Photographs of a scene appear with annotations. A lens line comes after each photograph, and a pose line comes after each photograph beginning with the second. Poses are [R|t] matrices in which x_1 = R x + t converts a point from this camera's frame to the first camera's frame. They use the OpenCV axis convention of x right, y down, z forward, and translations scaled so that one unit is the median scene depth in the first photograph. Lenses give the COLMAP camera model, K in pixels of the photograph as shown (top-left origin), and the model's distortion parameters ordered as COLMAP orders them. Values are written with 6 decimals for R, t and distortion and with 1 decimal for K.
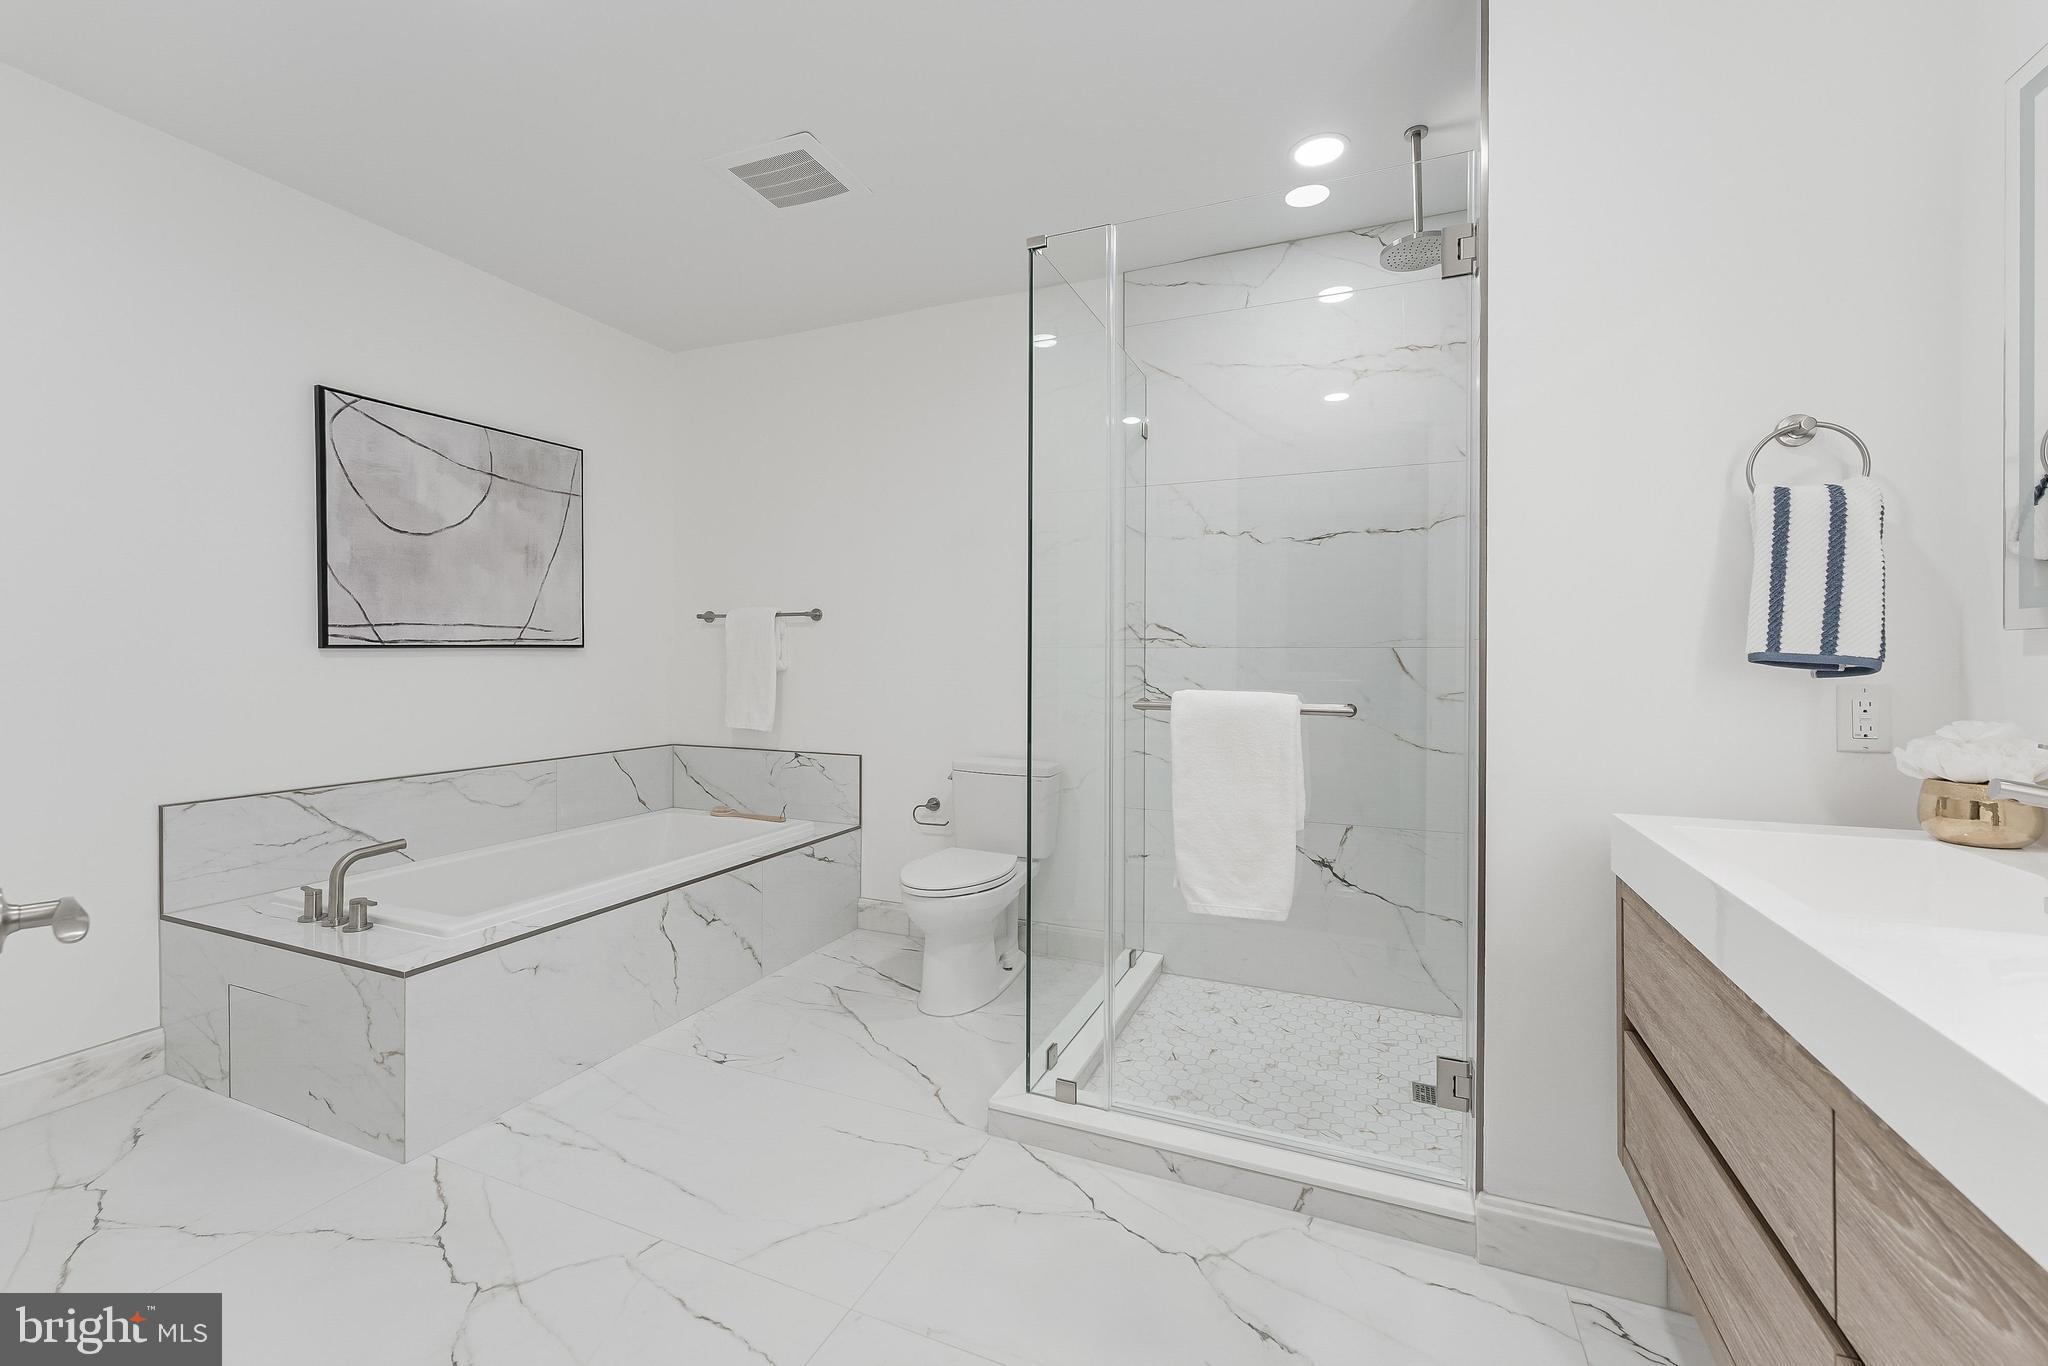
lens RADIAL K [[824.3, 0, 1028.6], [0, 824.3, 666.2], [0, 0, 1]] dist [0.004140, -0.000784]
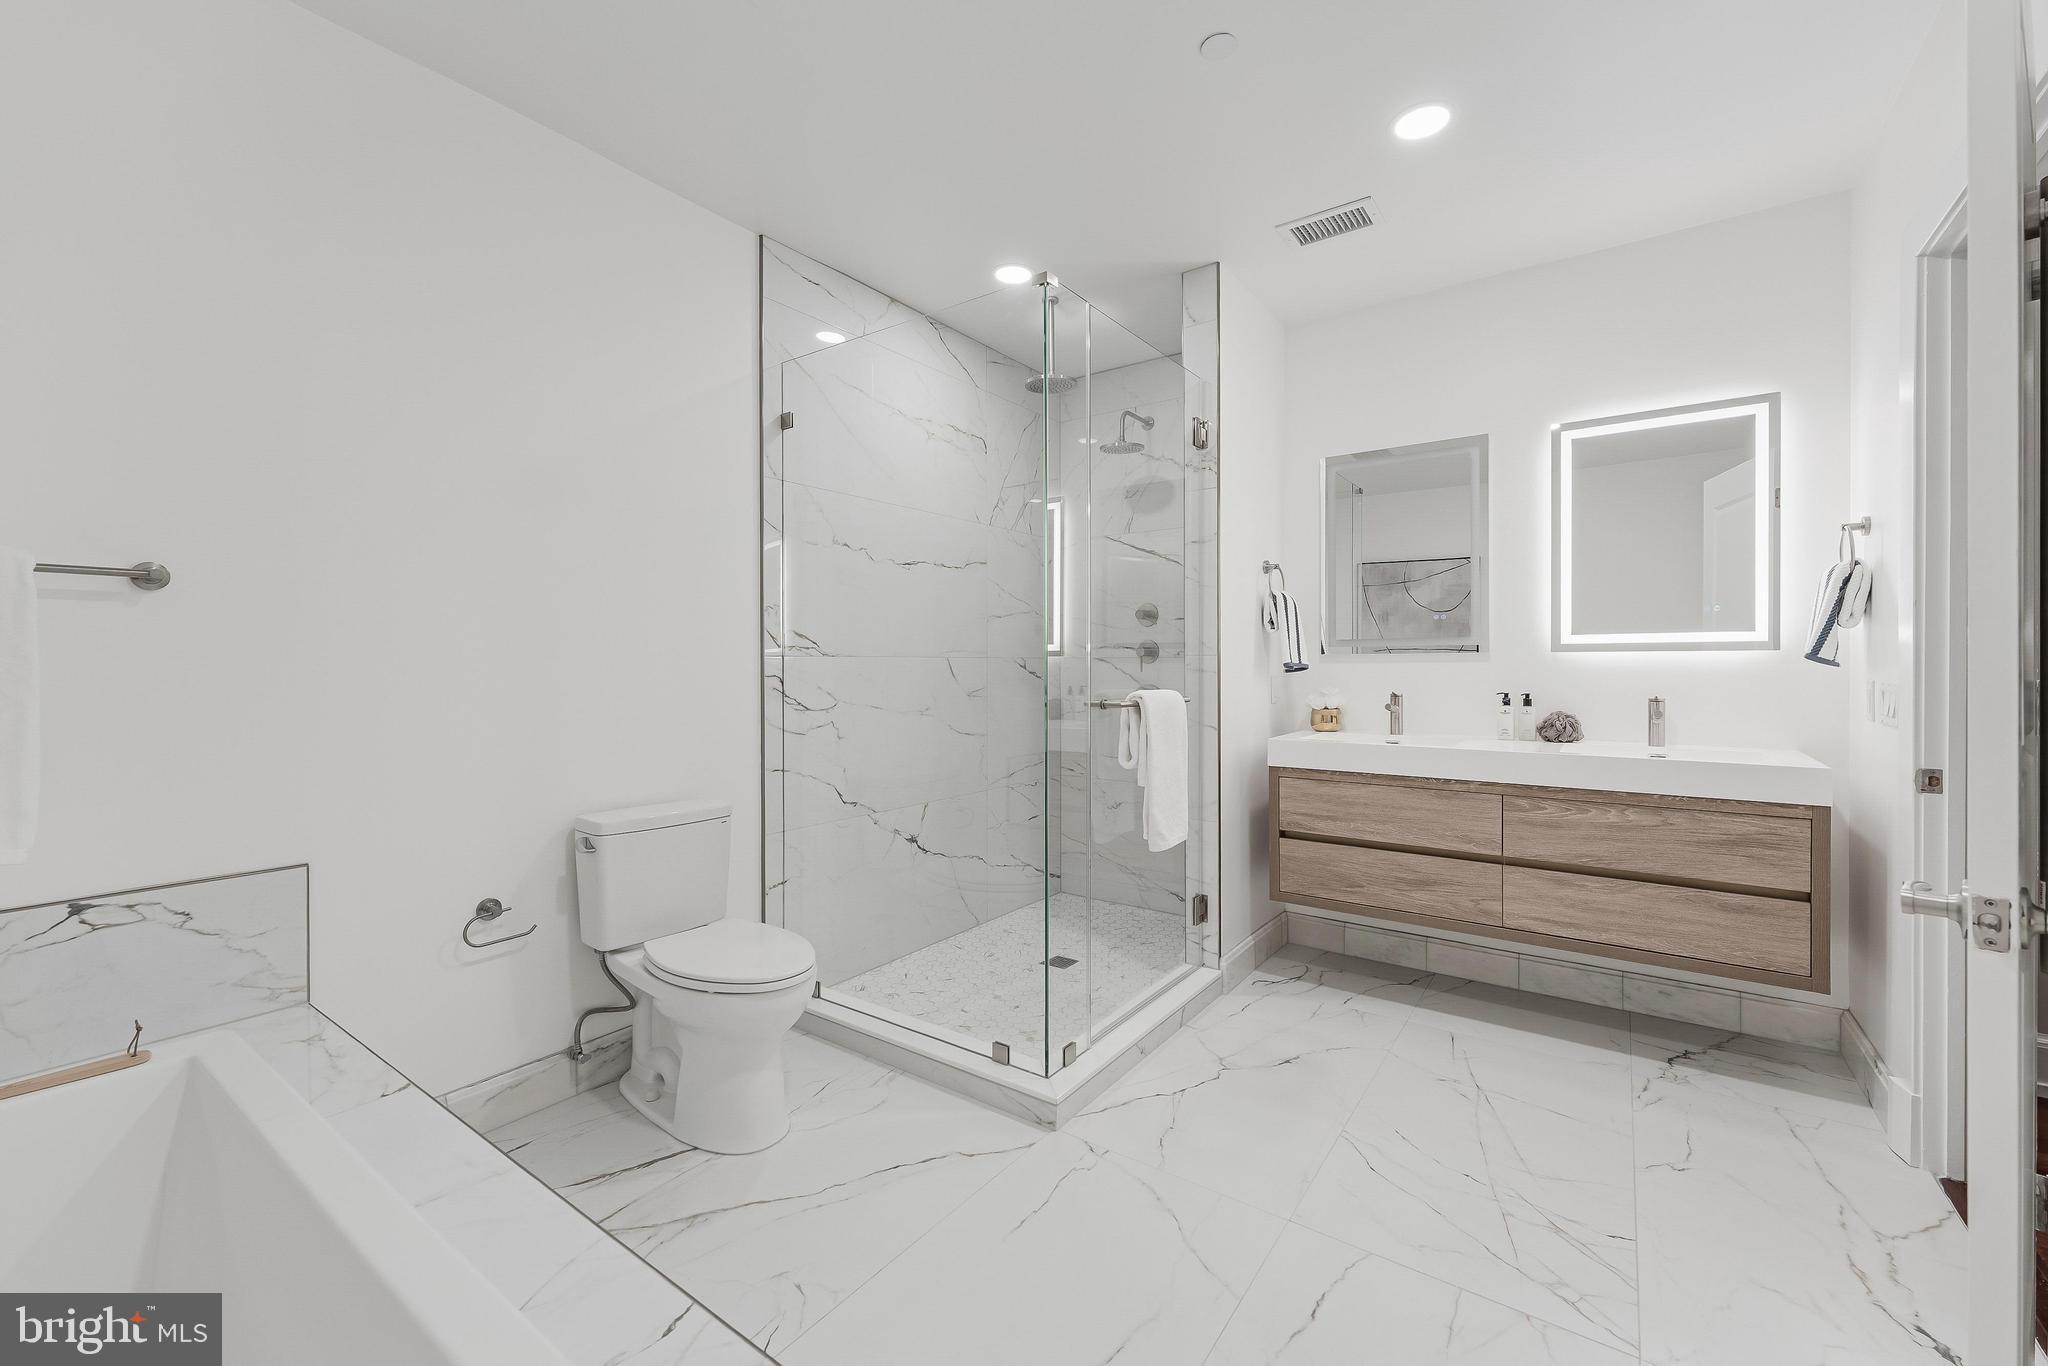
lens RADIAL K [[824.3, 0, 1024.4], [0, 824.3, 671.0], [0, 0, 1]] dist [0.004140, -0.000784]
pose [[0.229006, -0.013564, 0.973331, -0.707050], [0.014331, 0.999842, 0.010562, -0.011679], [-0.973320, 0.011530, 0.229164, 0.535854]]
